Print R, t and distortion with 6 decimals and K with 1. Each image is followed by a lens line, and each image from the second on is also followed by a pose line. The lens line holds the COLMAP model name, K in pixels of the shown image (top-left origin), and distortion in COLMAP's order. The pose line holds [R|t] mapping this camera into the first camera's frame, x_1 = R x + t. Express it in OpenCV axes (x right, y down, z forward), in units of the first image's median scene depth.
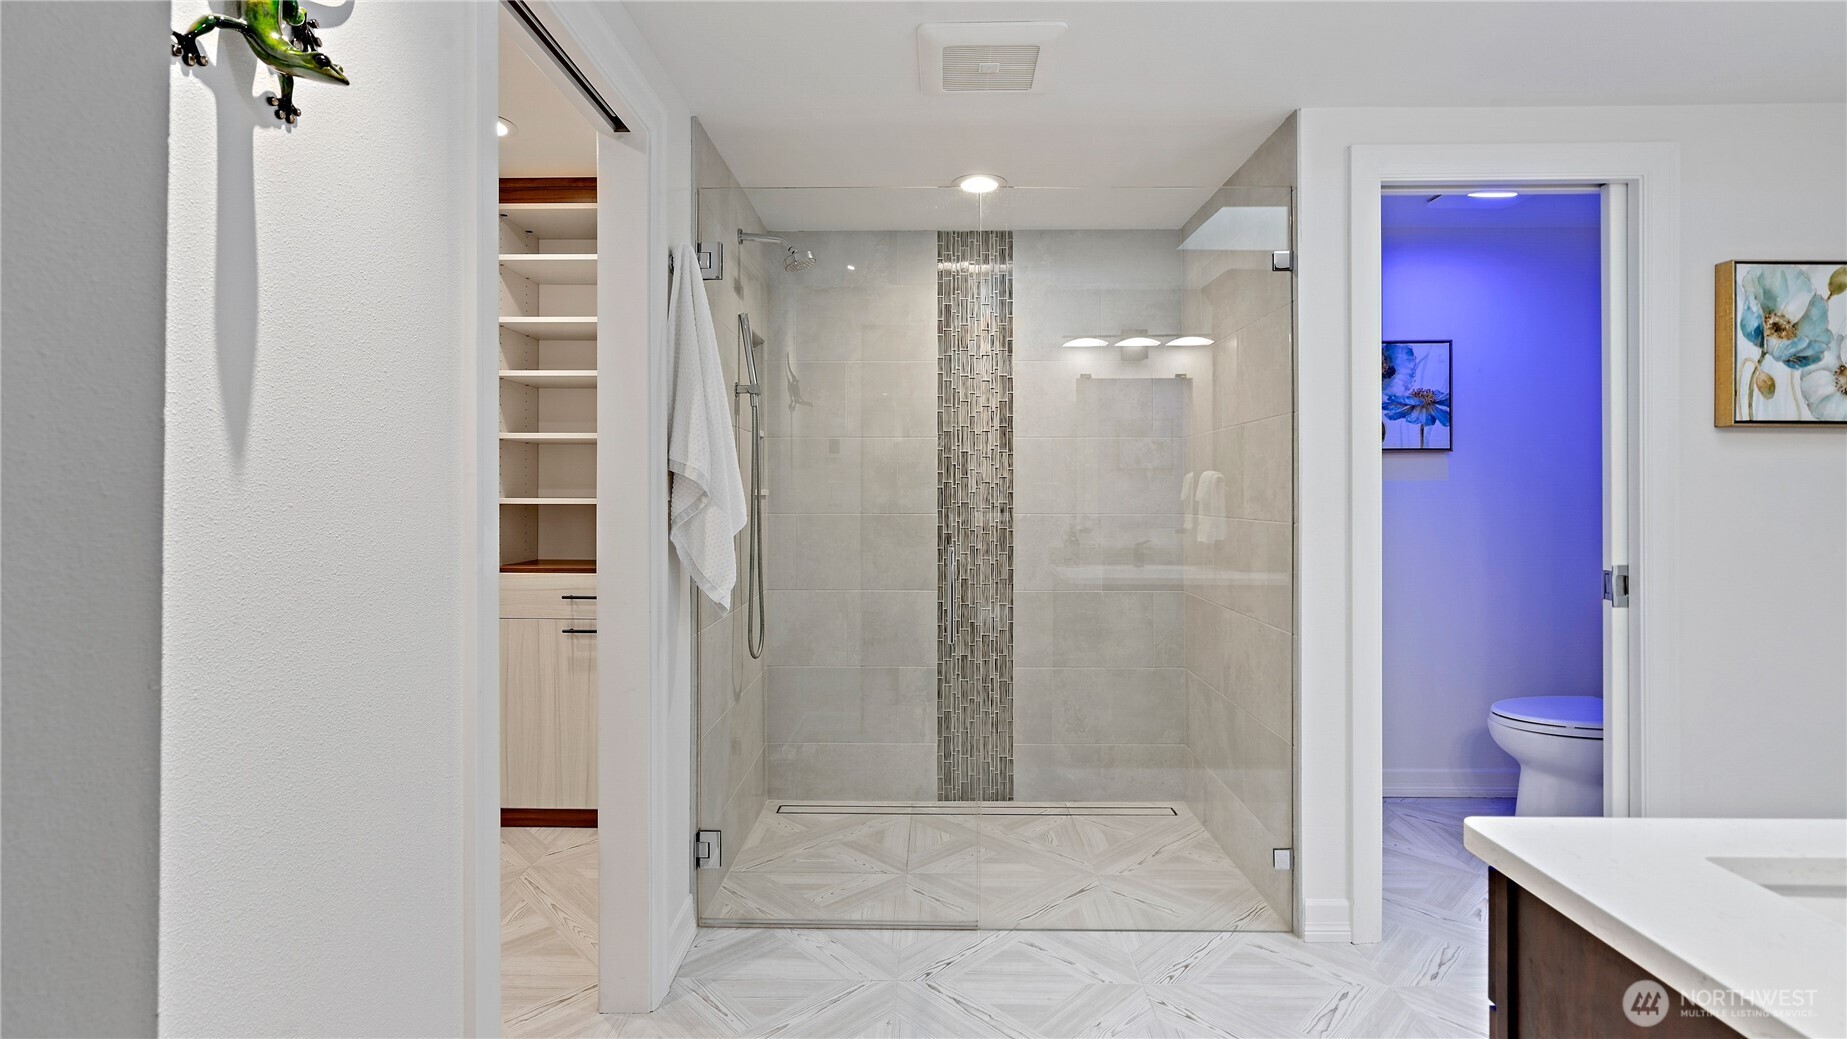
lens RADIAL K [[845.3, 0, 920.3], [0, 845.3, 505.8], [0, 0, 1]] dist [-0.004346, -0.000162]
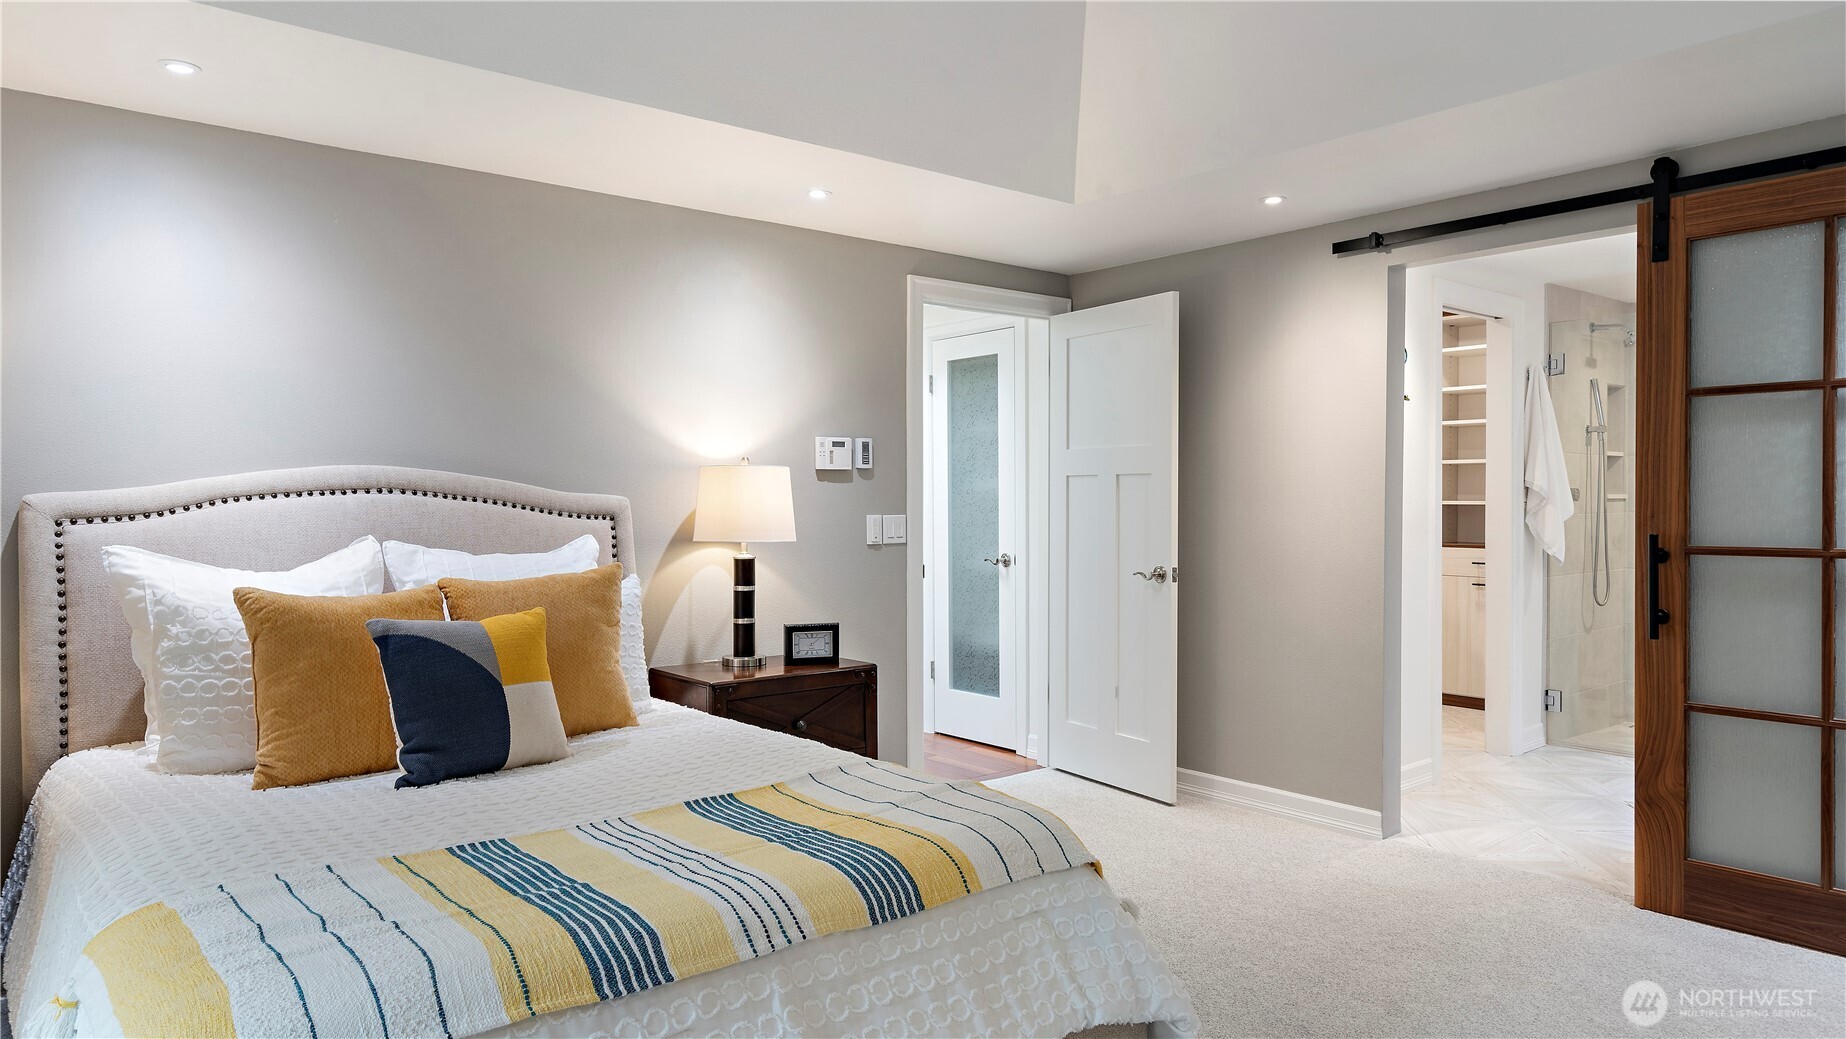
lens RADIAL K [[1180.8, 0, 922.5], [0, 1180.8, 508.5], [0, 0, 1]] dist [-0.000979, -0.000293]
pose [[0.650665, 0.001339, -0.759364, 0.759882], [-0.004804, 0.999986, -0.002353, 0.019508], [0.759349, 0.005179, 0.650662, -1.596243]]
